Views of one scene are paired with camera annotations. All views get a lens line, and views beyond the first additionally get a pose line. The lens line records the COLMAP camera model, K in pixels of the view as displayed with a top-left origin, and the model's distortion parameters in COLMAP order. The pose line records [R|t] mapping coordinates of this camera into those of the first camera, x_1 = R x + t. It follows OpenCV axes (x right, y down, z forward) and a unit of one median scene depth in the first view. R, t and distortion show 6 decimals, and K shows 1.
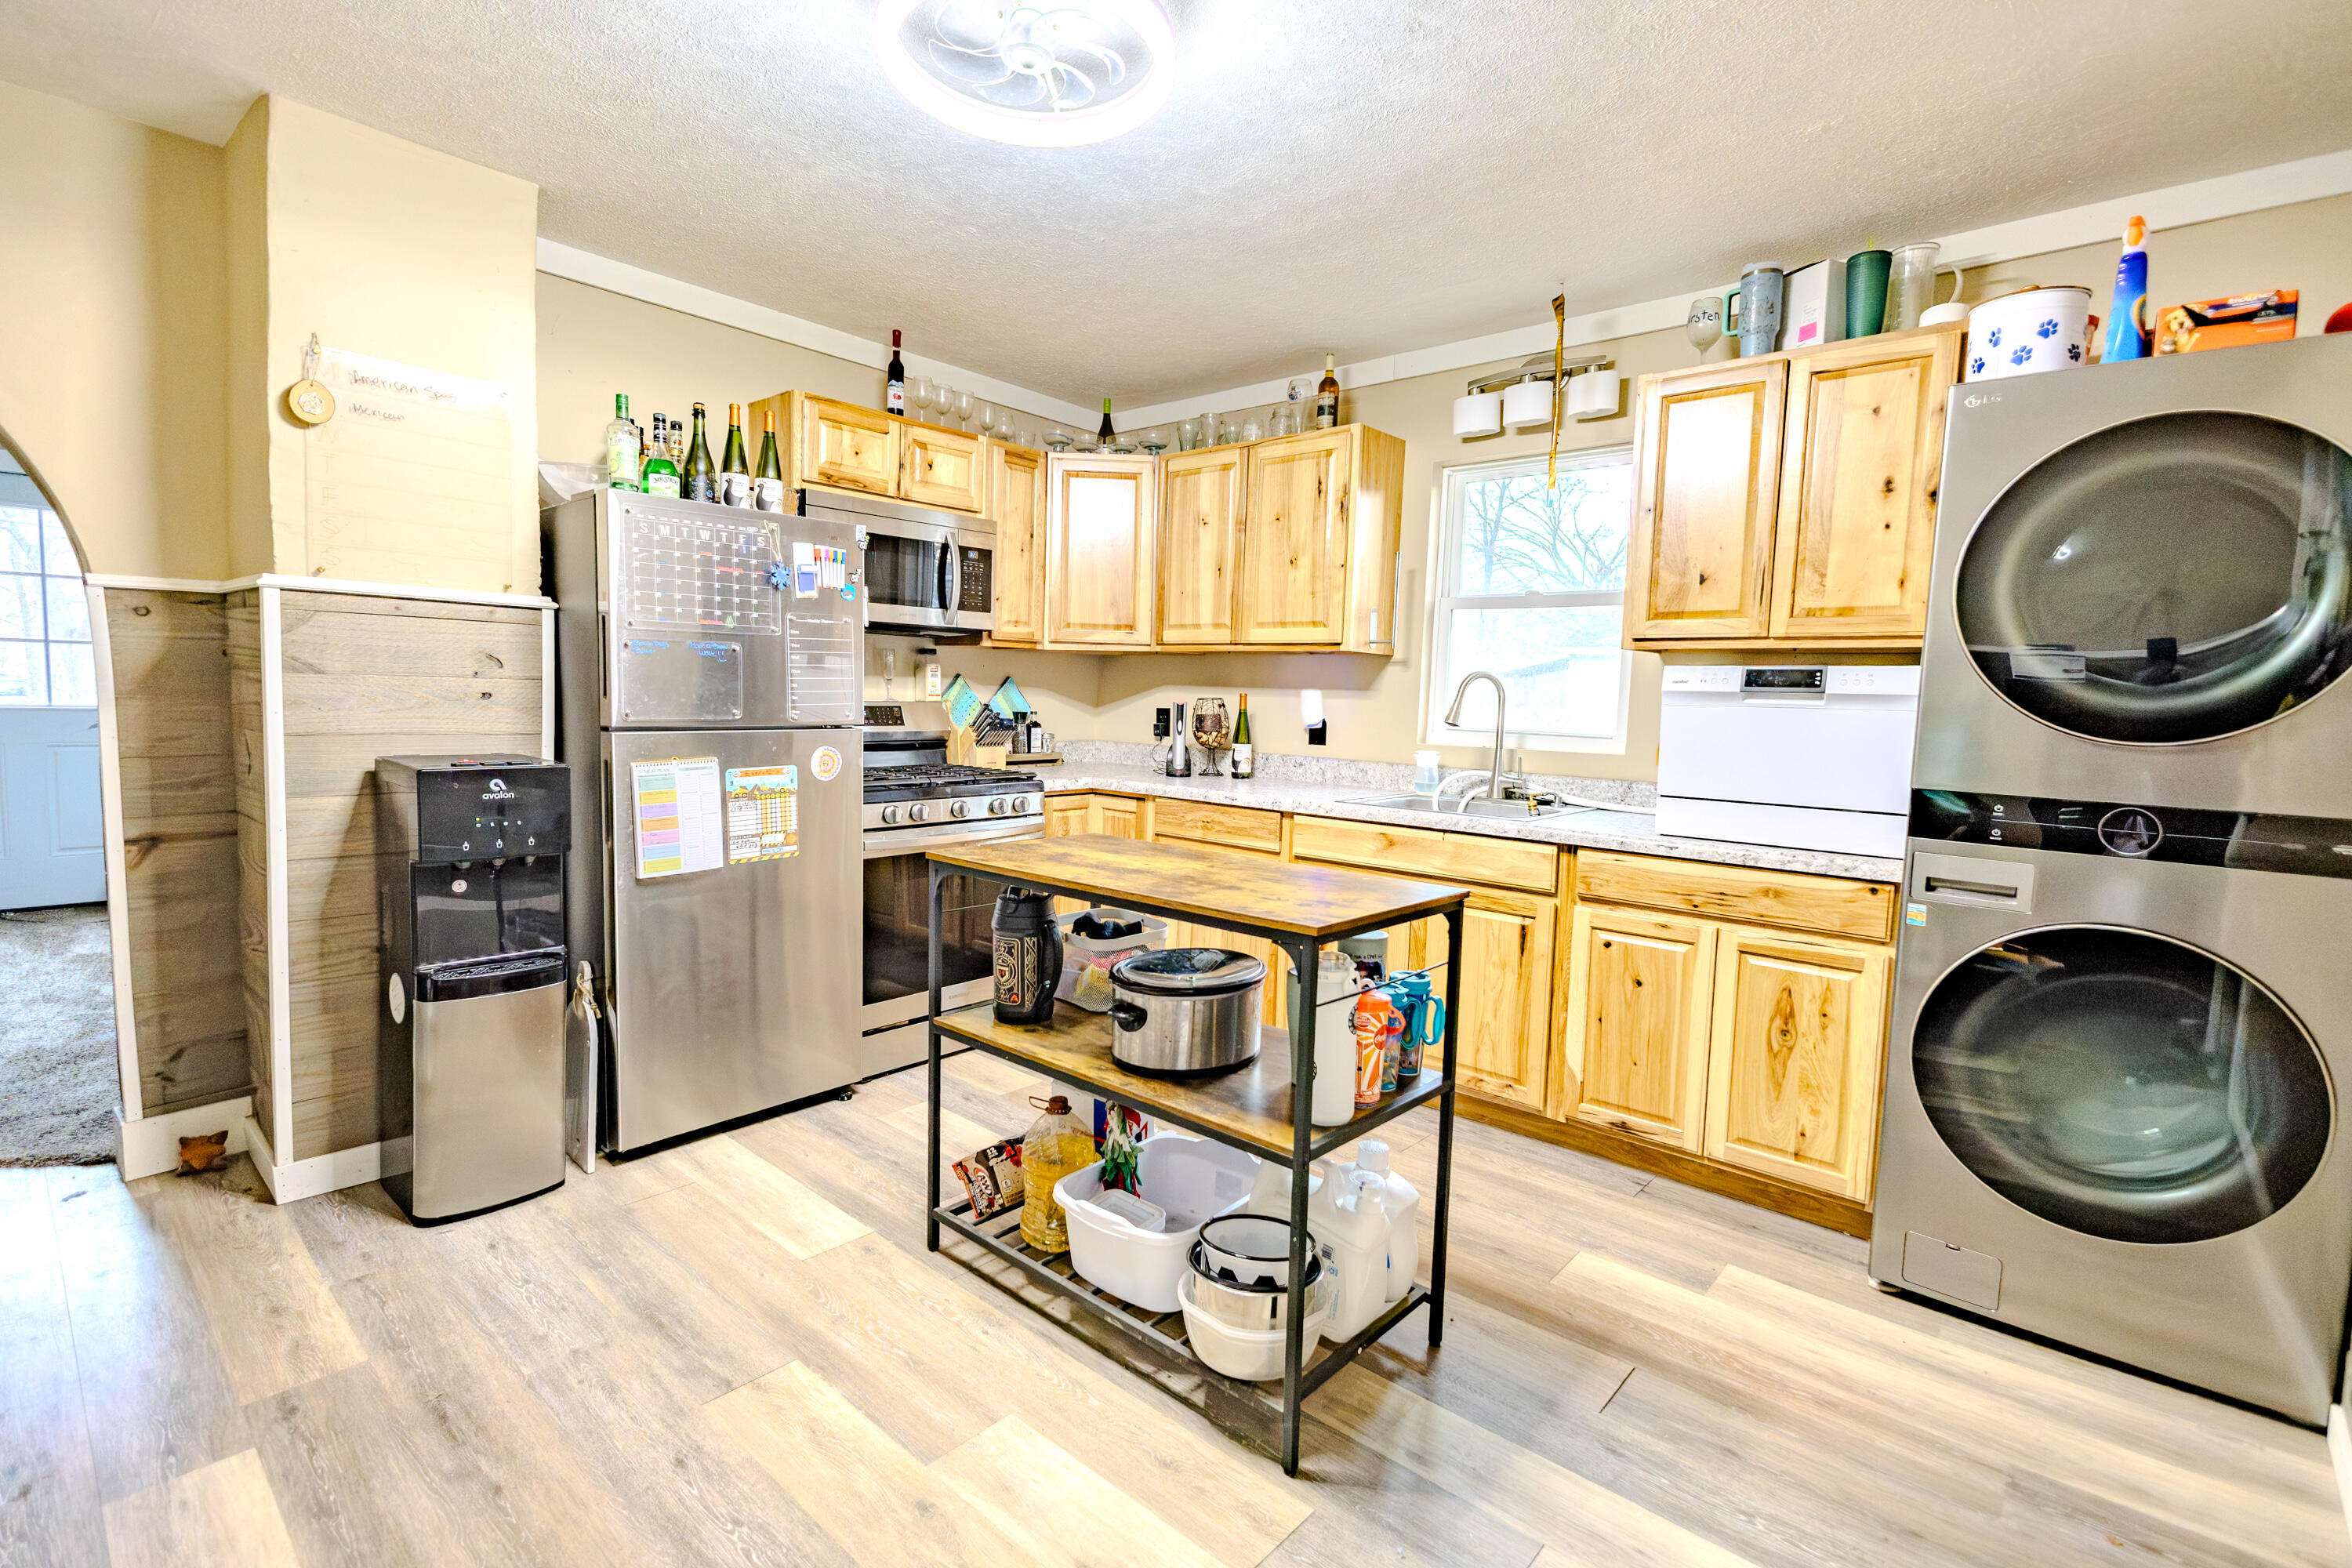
lens RADIAL K [[1076.9, 0, 1176.1], [0, 1076.9, 774.8], [0, 0, 1]] dist [0.010546, -0.000908]
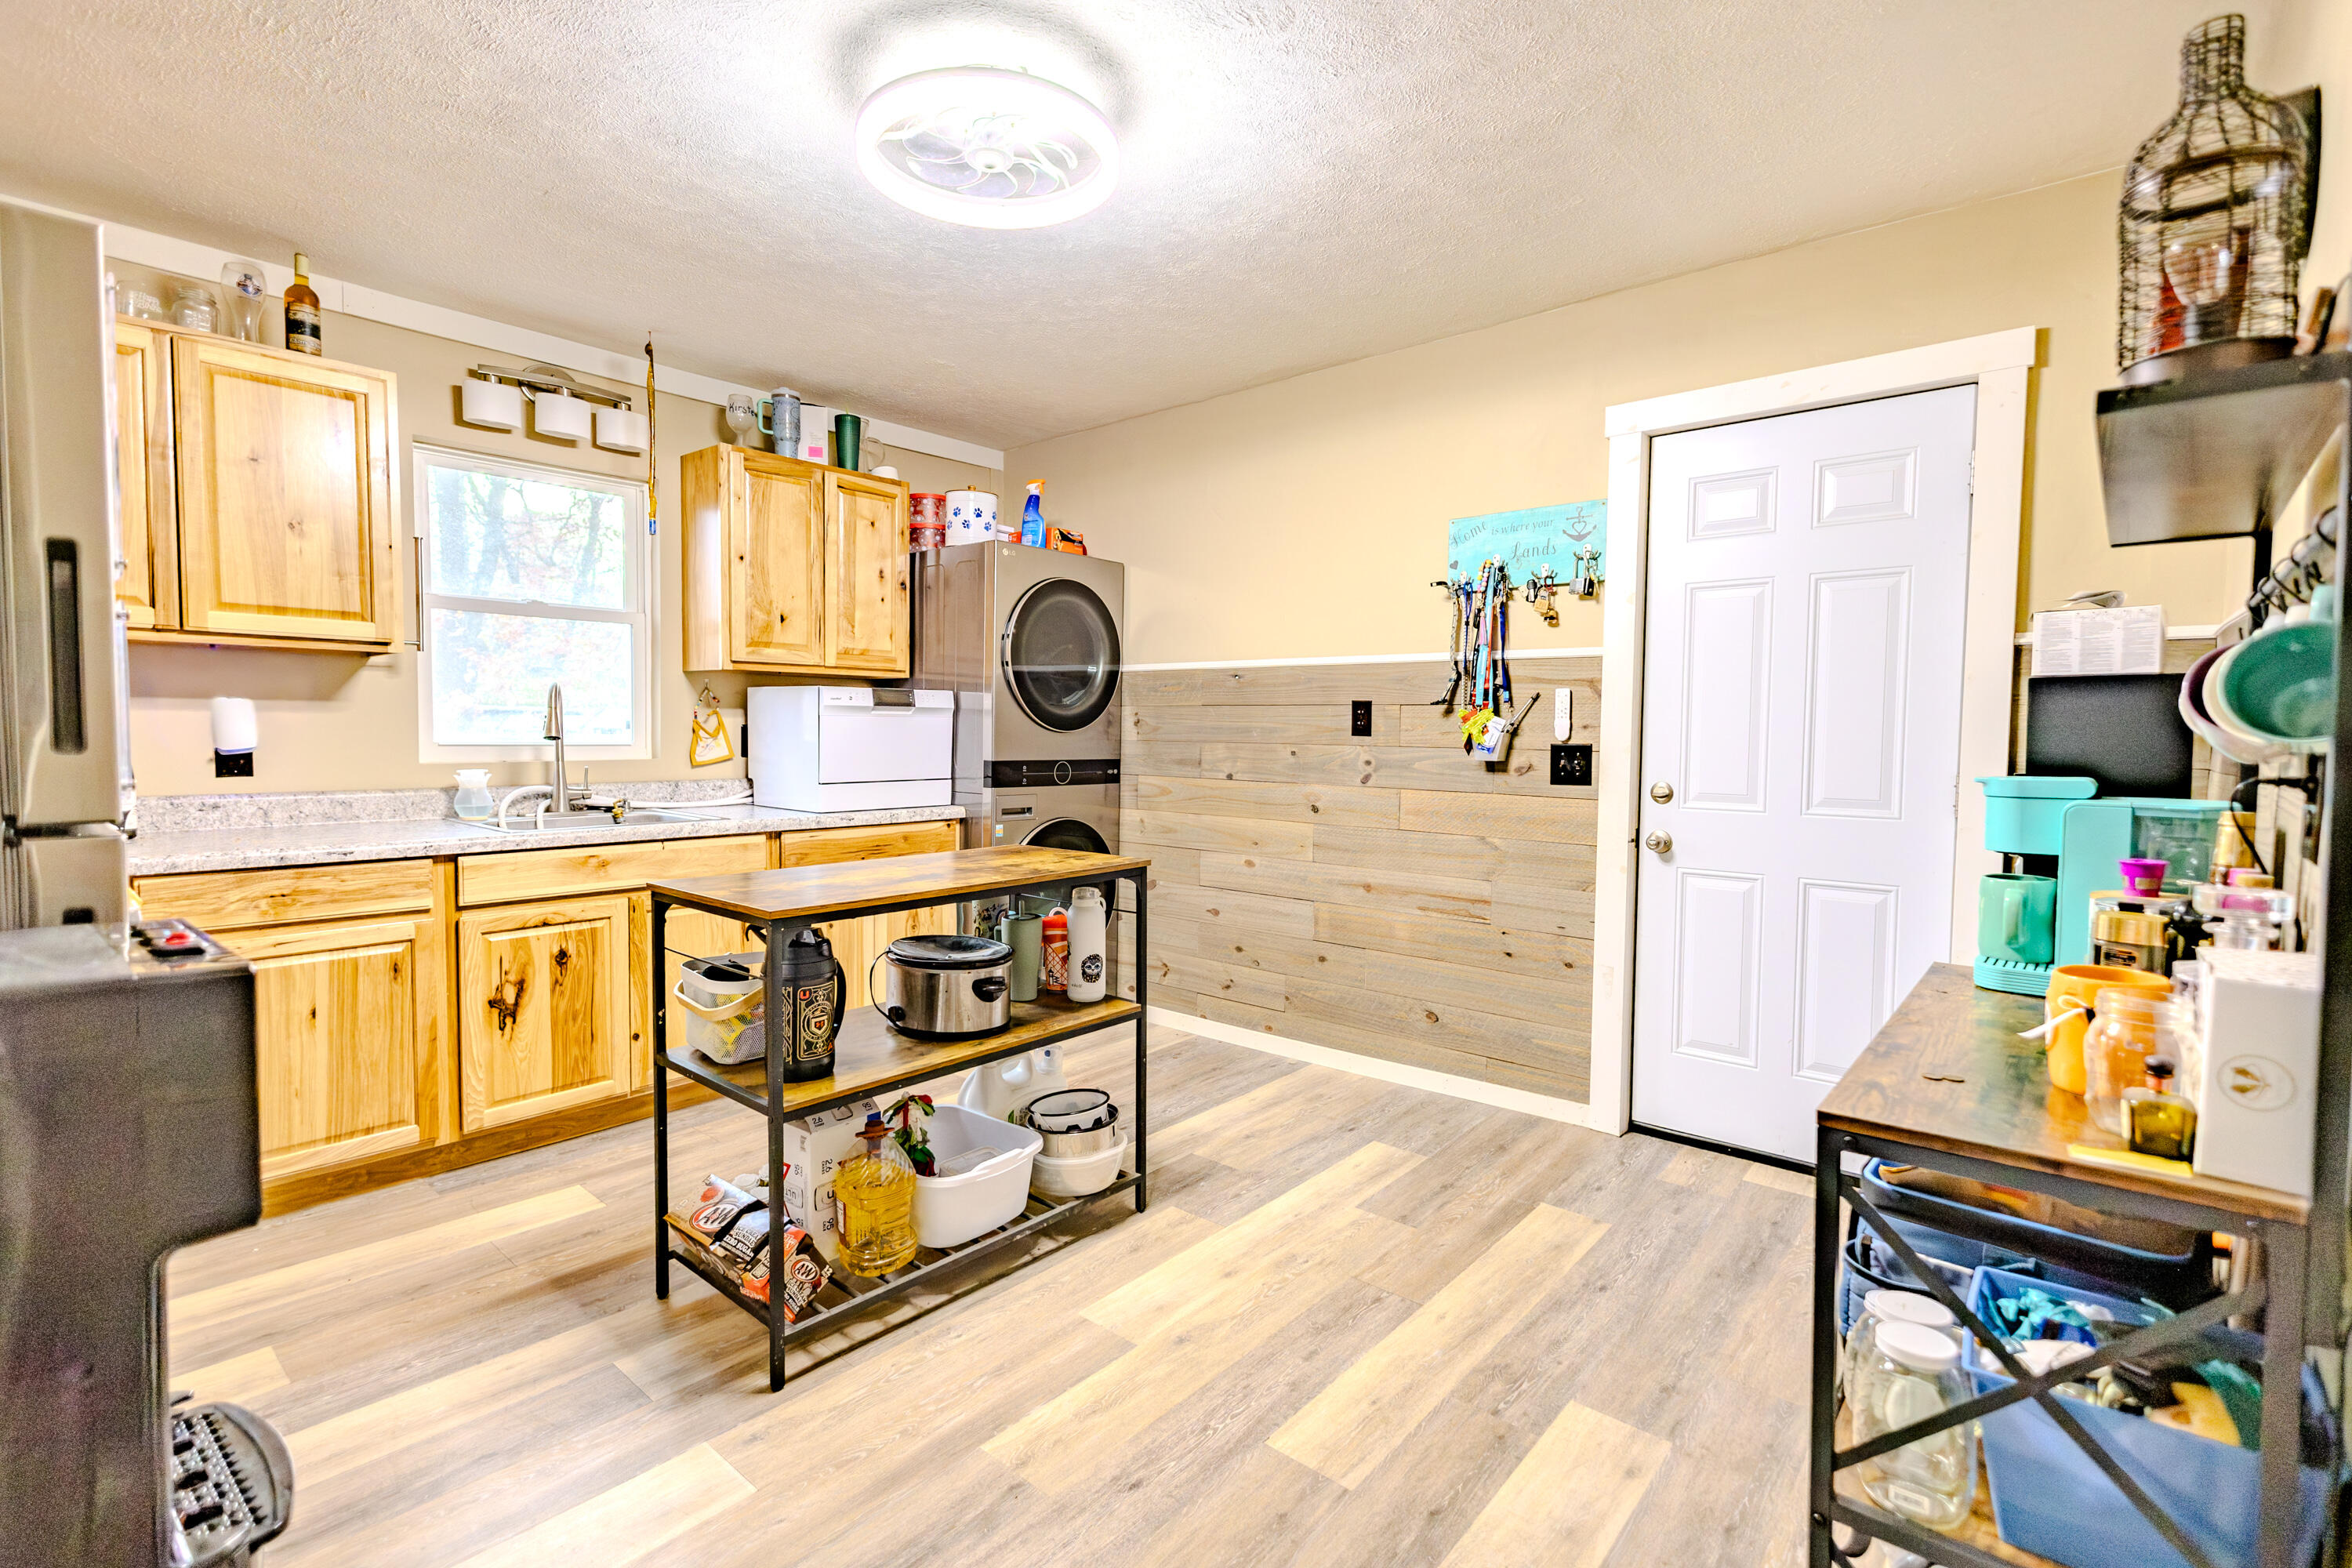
lens RADIAL K [[1076.9, 0, 1175.4], [0, 1076.9, 786.0], [0, 0, 1]] dist [0.010546, -0.000908]
pose [[-0.019068, -0.082356, 0.996421, -0.920269], [0.065802, 0.994338, 0.083443, -0.063052], [-0.997650, 0.067158, -0.013541, 0.608284]]
